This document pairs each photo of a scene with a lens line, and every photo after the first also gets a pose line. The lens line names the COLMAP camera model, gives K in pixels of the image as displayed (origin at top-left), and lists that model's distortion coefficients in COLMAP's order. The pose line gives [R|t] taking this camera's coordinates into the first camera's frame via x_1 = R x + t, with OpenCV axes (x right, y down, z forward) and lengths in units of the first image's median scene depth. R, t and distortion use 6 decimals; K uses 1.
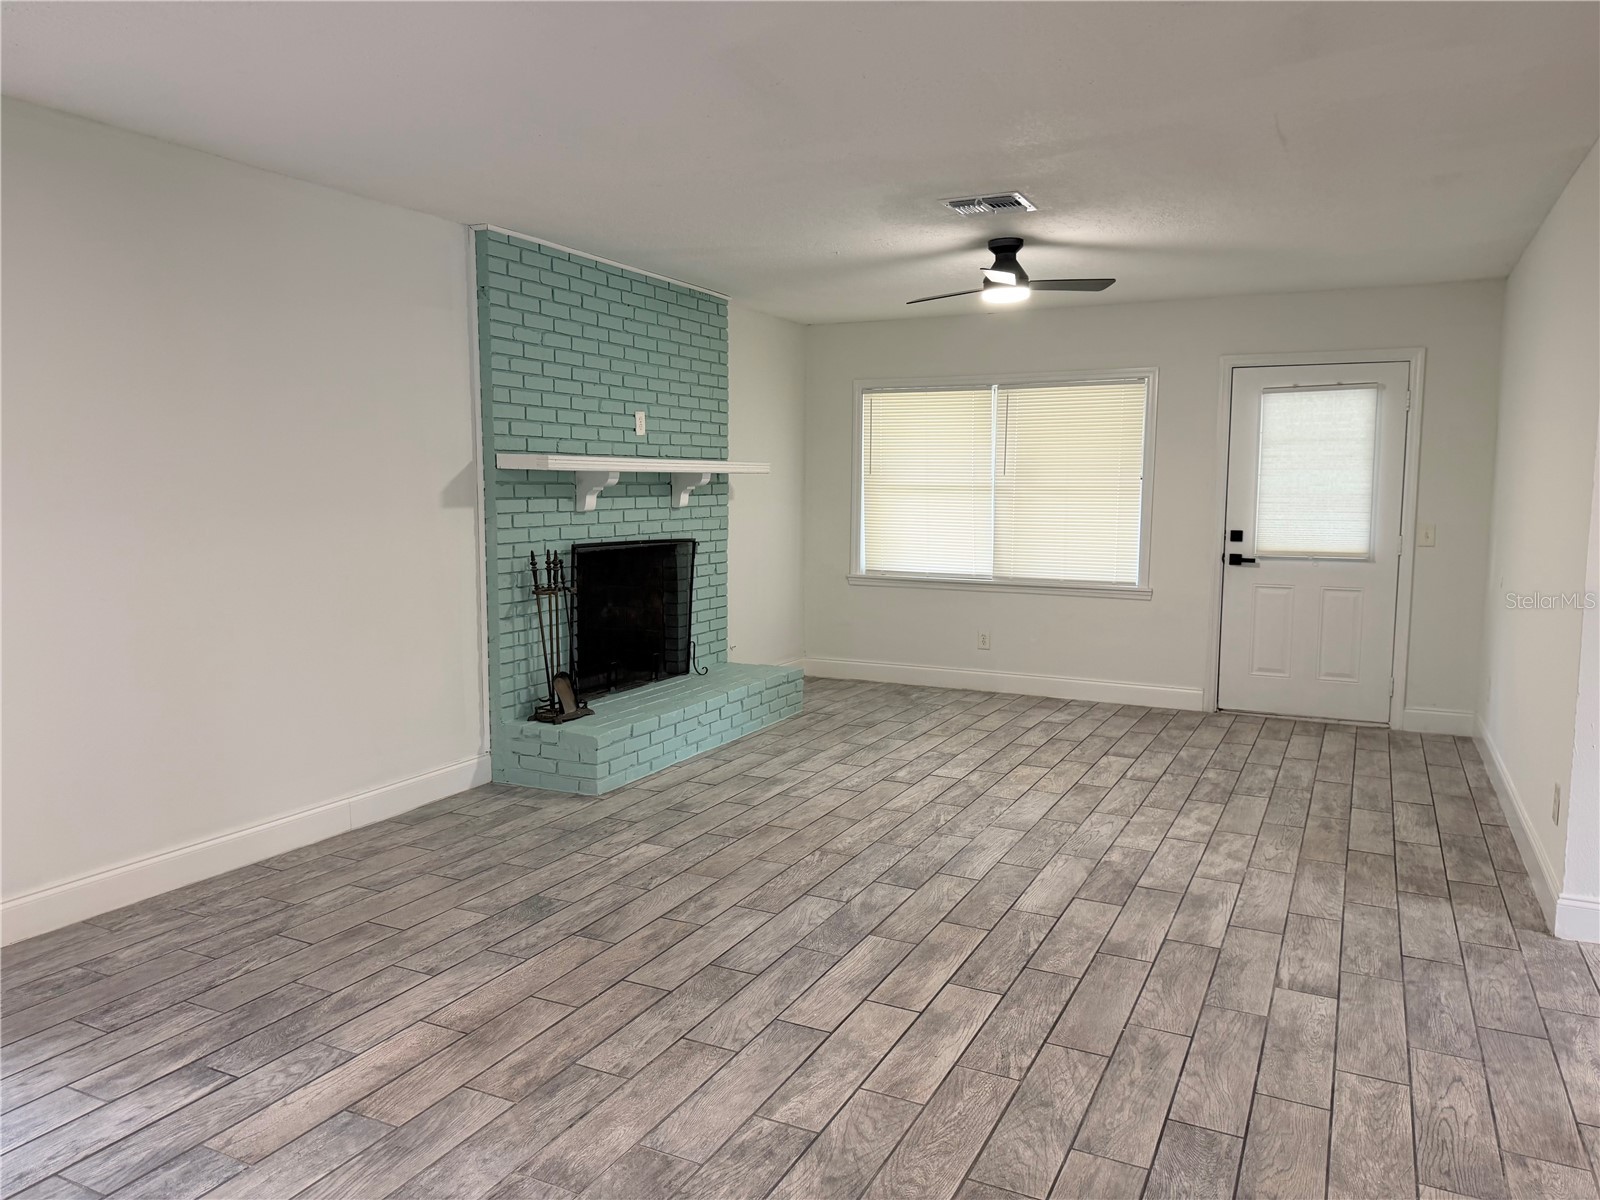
lens RADIAL K [[1125.5, 0, 800.0], [0, 1125.5, 600.0], [0, 0, 1]] dist [0.170935, -0.309534]
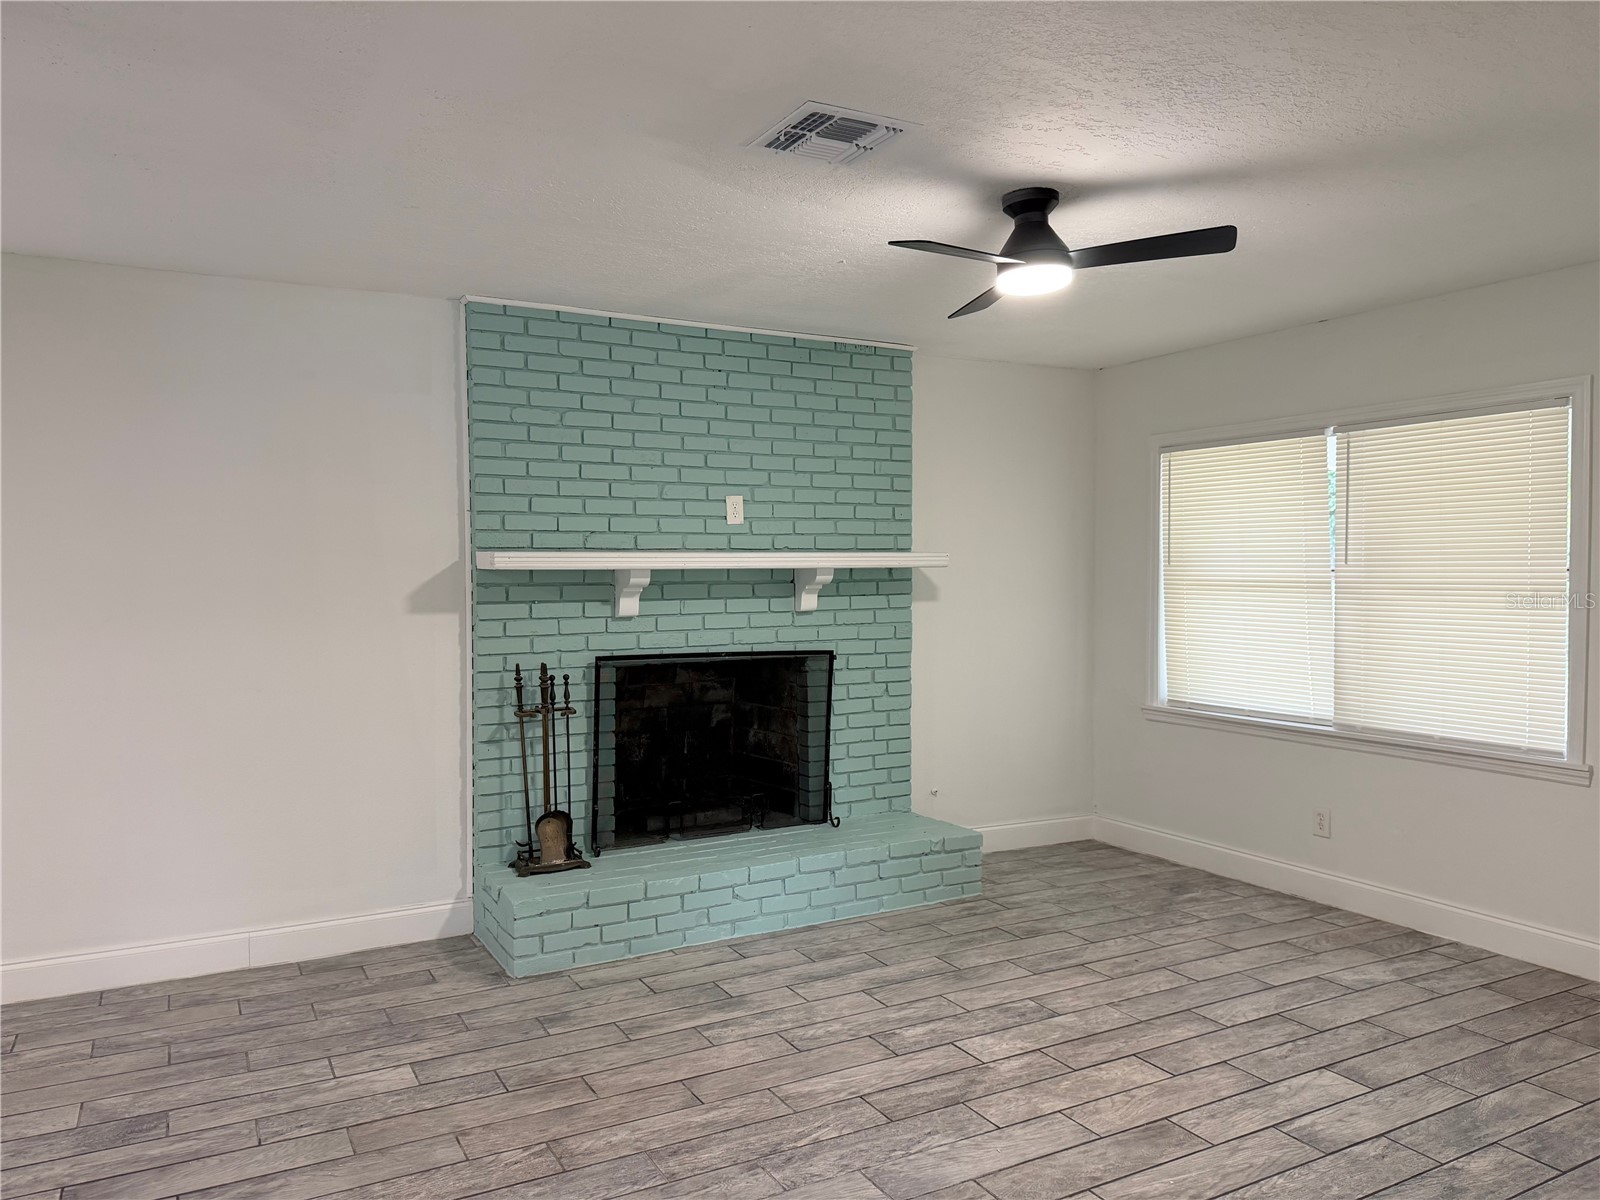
lens RADIAL K [[1125.5, 0, 800.0], [0, 1125.5, 600.0], [0, 0, 1]] dist [0.170935, -0.309534]
pose [[0.815881, 0.005810, -0.578191, 0.408758], [-0.051591, 0.996693, -0.062784, -0.046363], [0.575914, 0.081054, 0.813482, 0.406664]]
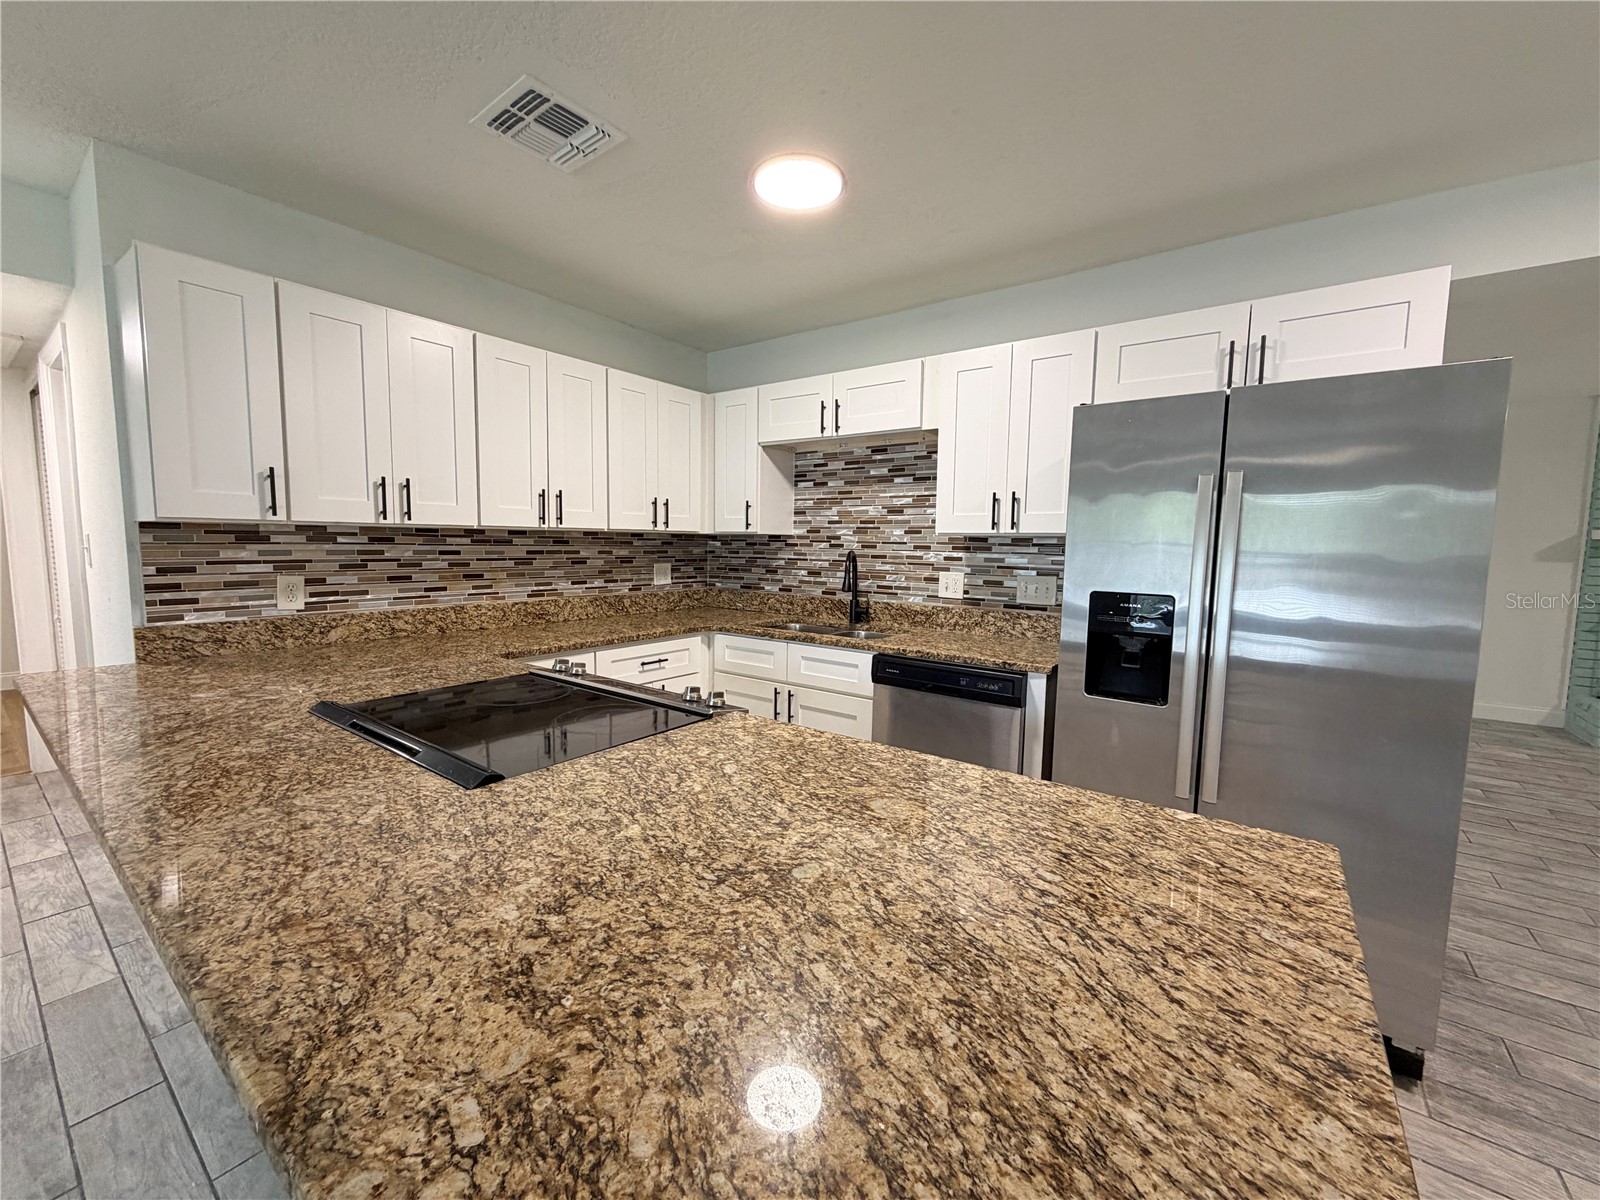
lens RADIAL K [[636.1, 0, 795.9], [0, 636.1, 596.6], [0, 0, 1]] dist [-0.000161, 0.000416]
pose [[-0.186219, 0.079666, -0.979273, 0.799773], [-0.111952, 0.988495, 0.101705, 0.000997], [0.976109, 0.128571, -0.175157, 0.044559]]
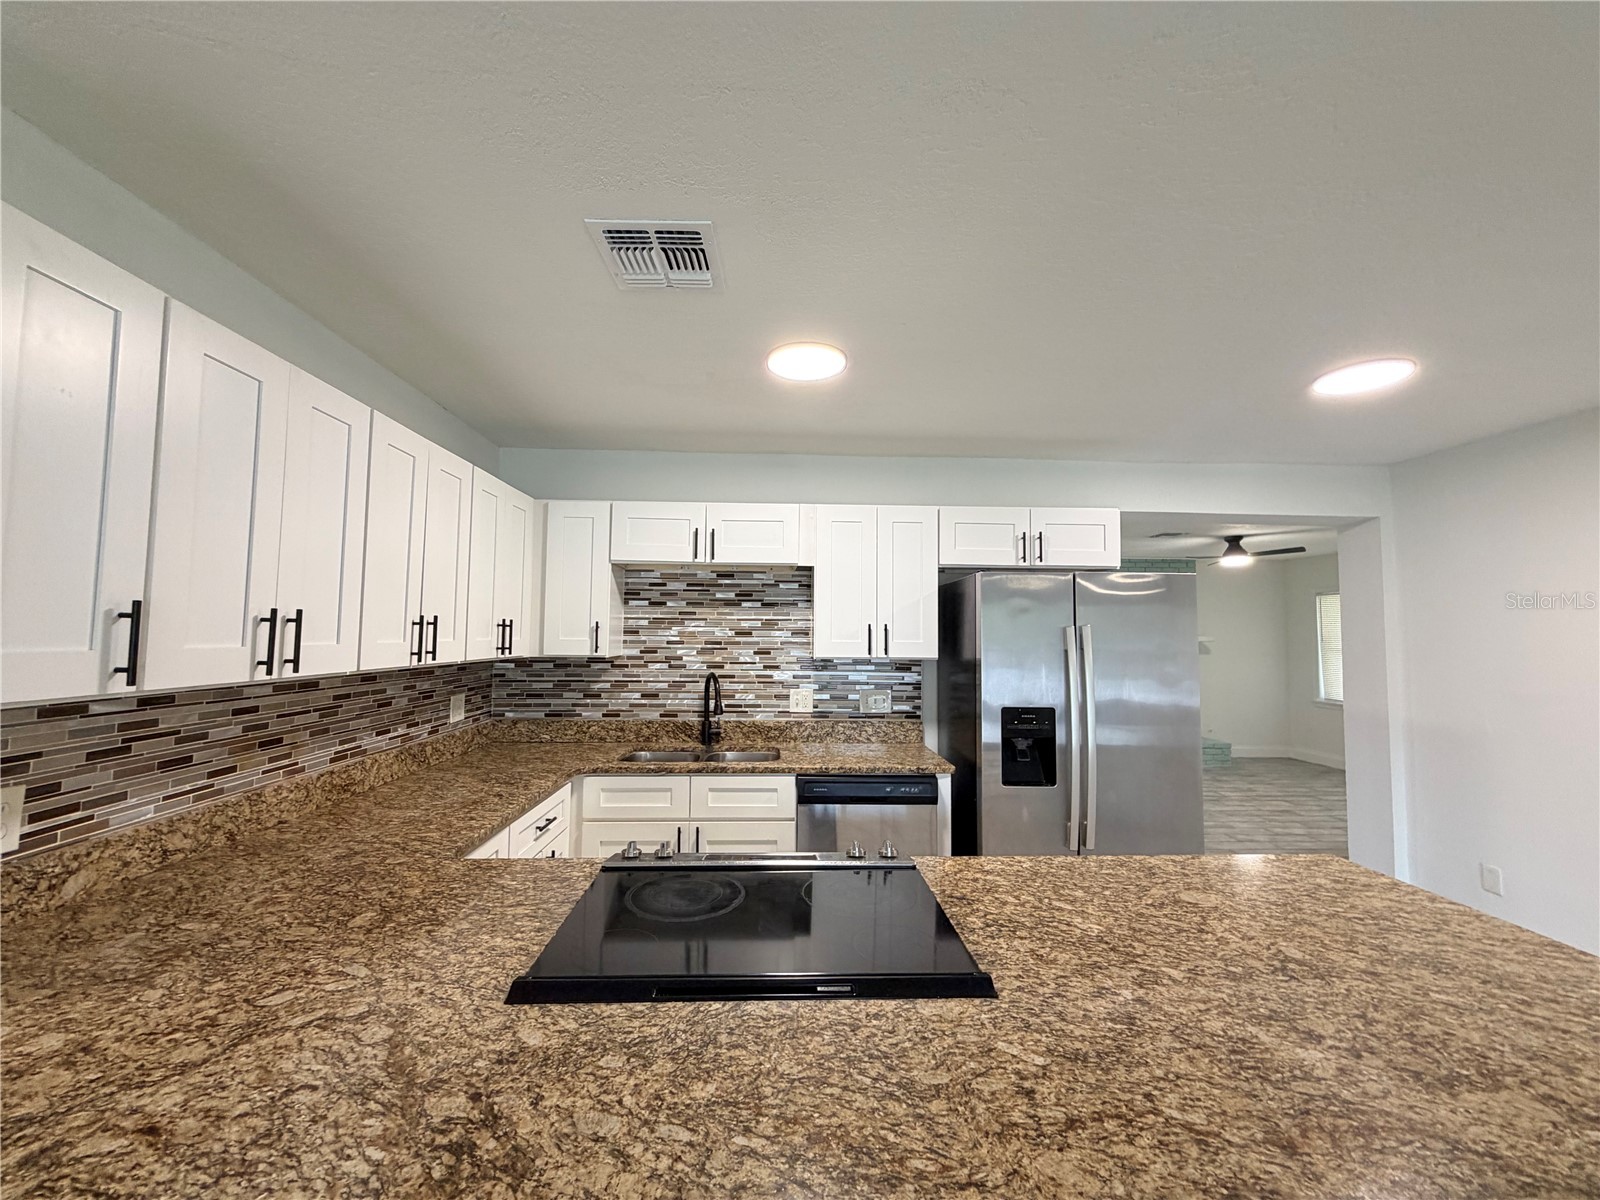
lens RADIAL K [[636.1, 0, 795.9], [0, 636.1, 596.6], [0, 0, 1]] dist [-0.000161, 0.000416]
pose [[0.467007, -0.051687, -0.882742, 0.777116], [-0.094029, 0.989727, -0.107696, -0.000614], [0.879240, 0.133298, 0.457349, -0.221942]]
